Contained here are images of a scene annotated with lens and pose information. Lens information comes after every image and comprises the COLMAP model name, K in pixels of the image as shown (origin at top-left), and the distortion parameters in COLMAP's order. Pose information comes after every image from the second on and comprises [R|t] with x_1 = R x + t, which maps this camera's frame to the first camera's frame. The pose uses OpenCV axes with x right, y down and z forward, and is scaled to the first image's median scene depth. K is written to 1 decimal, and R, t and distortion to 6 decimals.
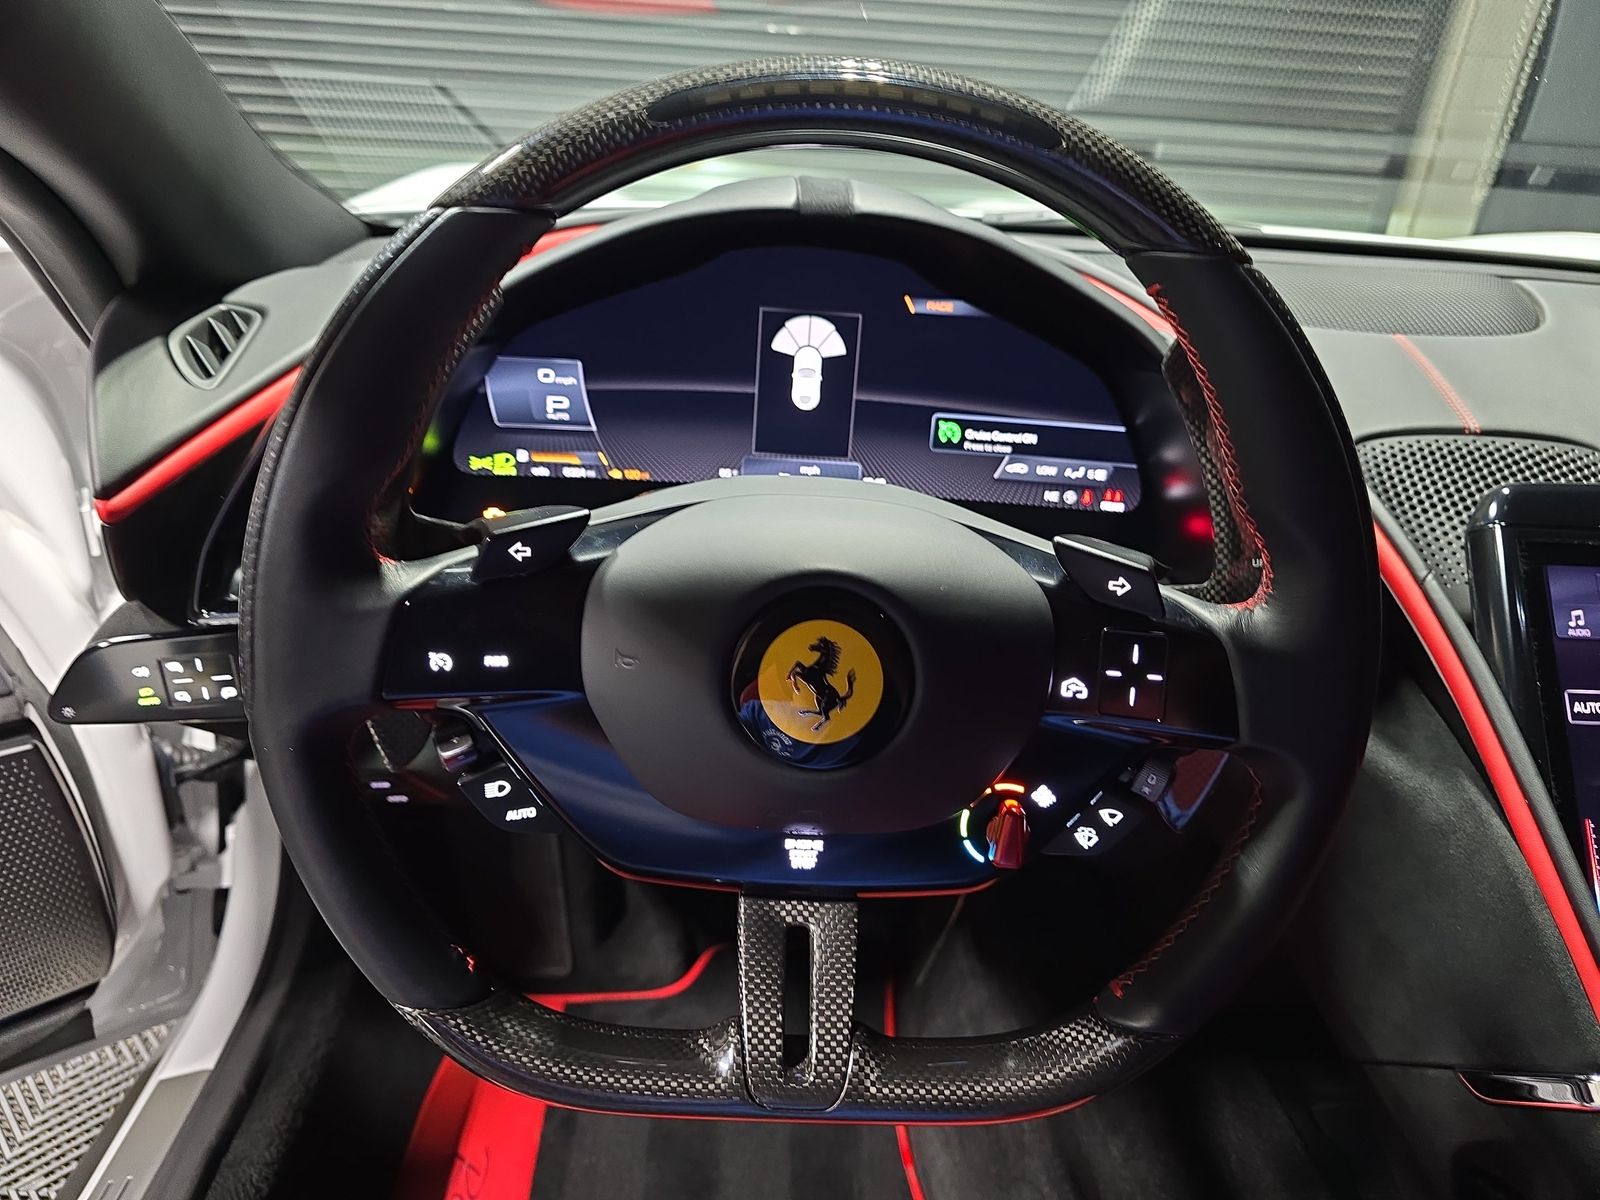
lens RADIAL K [[1063.5, 0, 789.2], [0, 1063.5, 599.6], [0, 0, 1]] dist [0.014793, -0.022241]
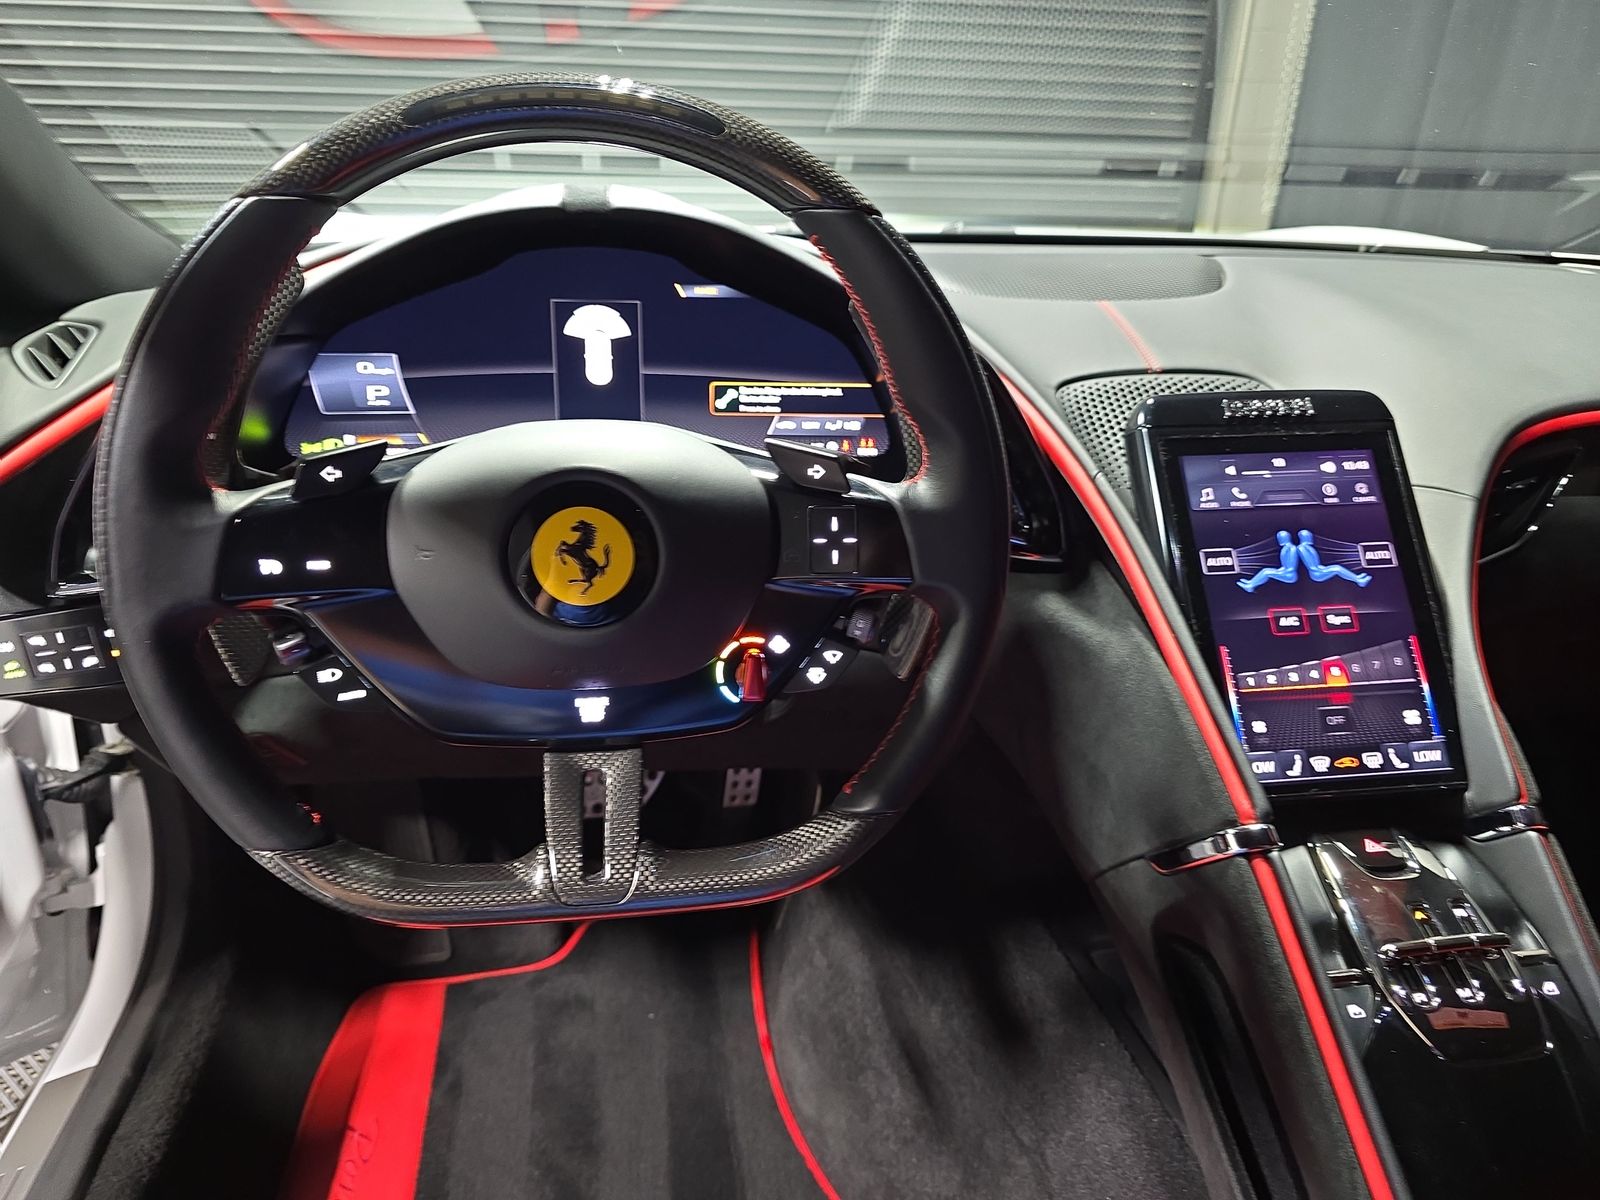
lens RADIAL K [[1063.5, 0, 786.9], [0, 1063.5, 604.2], [0, 0, 1]] dist [0.014793, -0.022241]
pose [[0.991018, -0.083908, 0.104130, 0.087439], [0.087474, 0.995710, -0.030157, 0.126573], [-0.101153, 0.038995, 0.994106, -0.186991]]
